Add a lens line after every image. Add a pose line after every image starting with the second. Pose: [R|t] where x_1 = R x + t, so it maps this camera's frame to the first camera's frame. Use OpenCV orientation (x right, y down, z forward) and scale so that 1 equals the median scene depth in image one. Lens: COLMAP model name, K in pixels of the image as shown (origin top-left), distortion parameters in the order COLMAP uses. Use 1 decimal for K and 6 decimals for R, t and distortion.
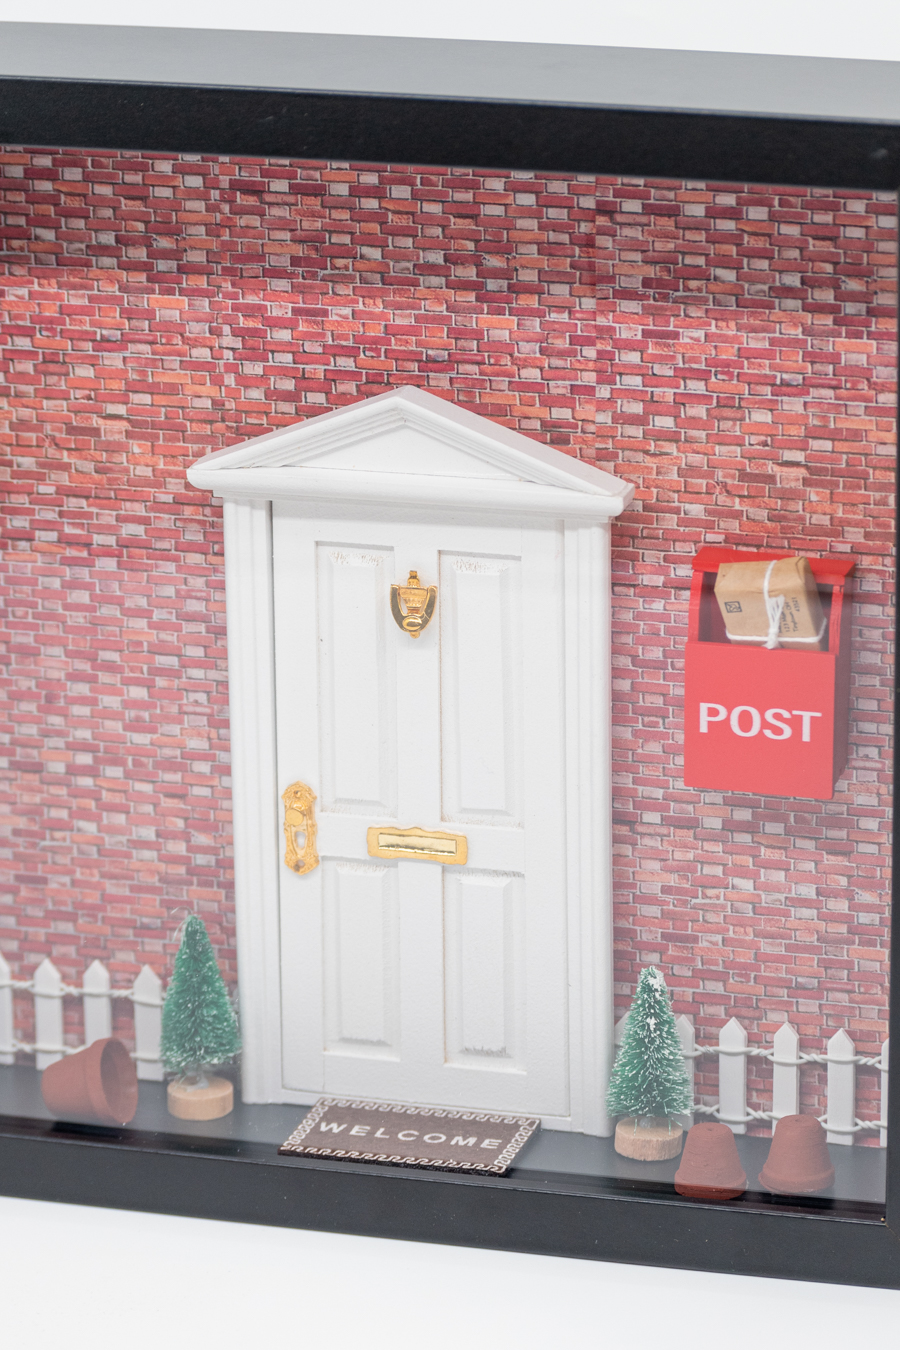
lens RADIAL K [[5670.2, 0, 452.8], [0, 5670.2, 677.4], [0, 0, 1]] dist [-0.051168, 0.000000]
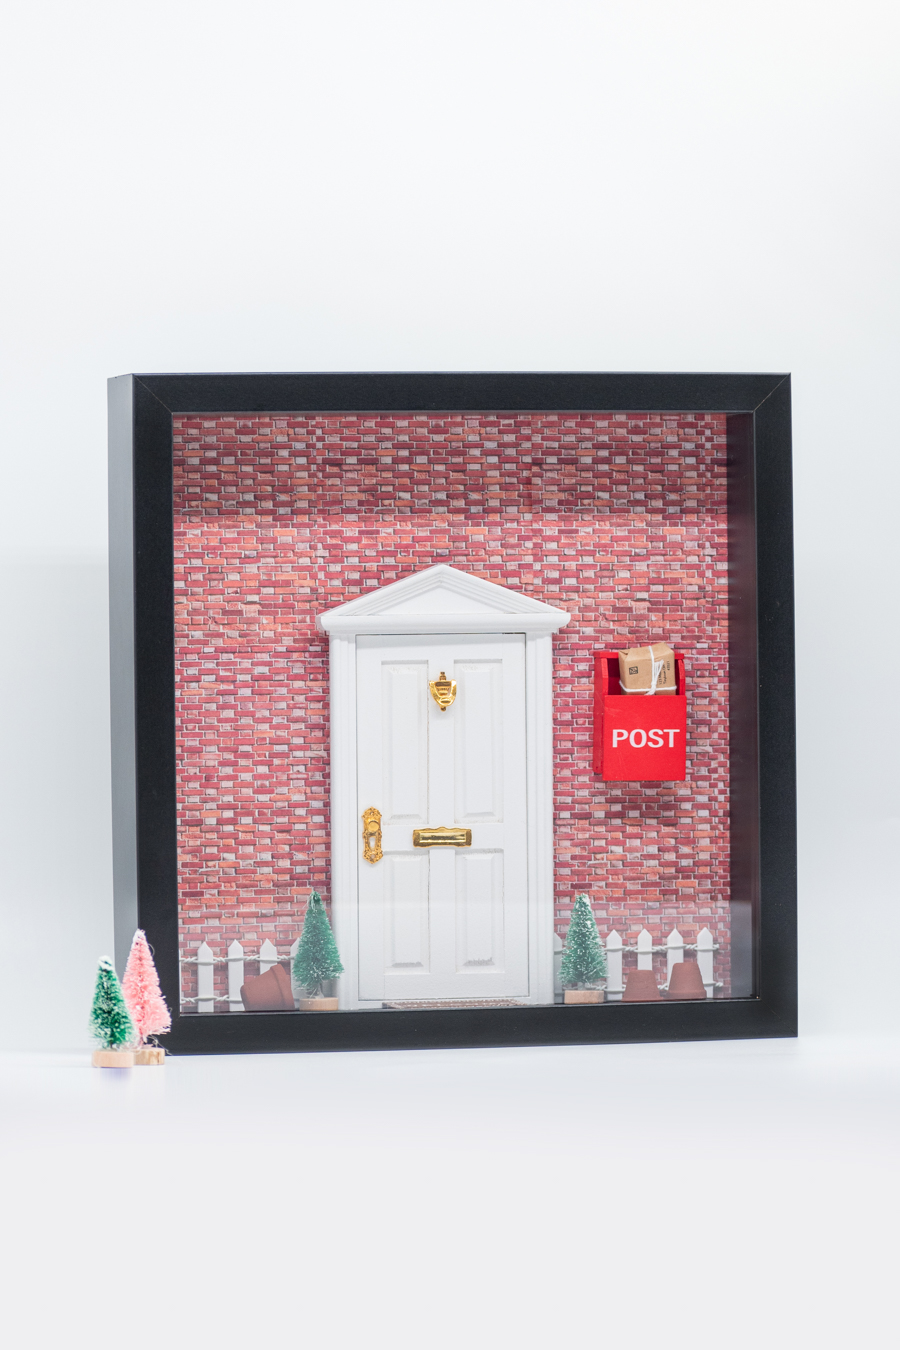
lens RADIAL K [[5859.9, 0, 449.6], [0, 5859.9, 674.7], [0, 0, 1]] dist [0.137506, 0.000000]
pose [[0.875031, -0.003164, 0.484057, -0.877674], [0.146278, 0.954957, -0.258185, 0.448108], [-0.461437, 0.296727, 0.836080, -0.518192]]
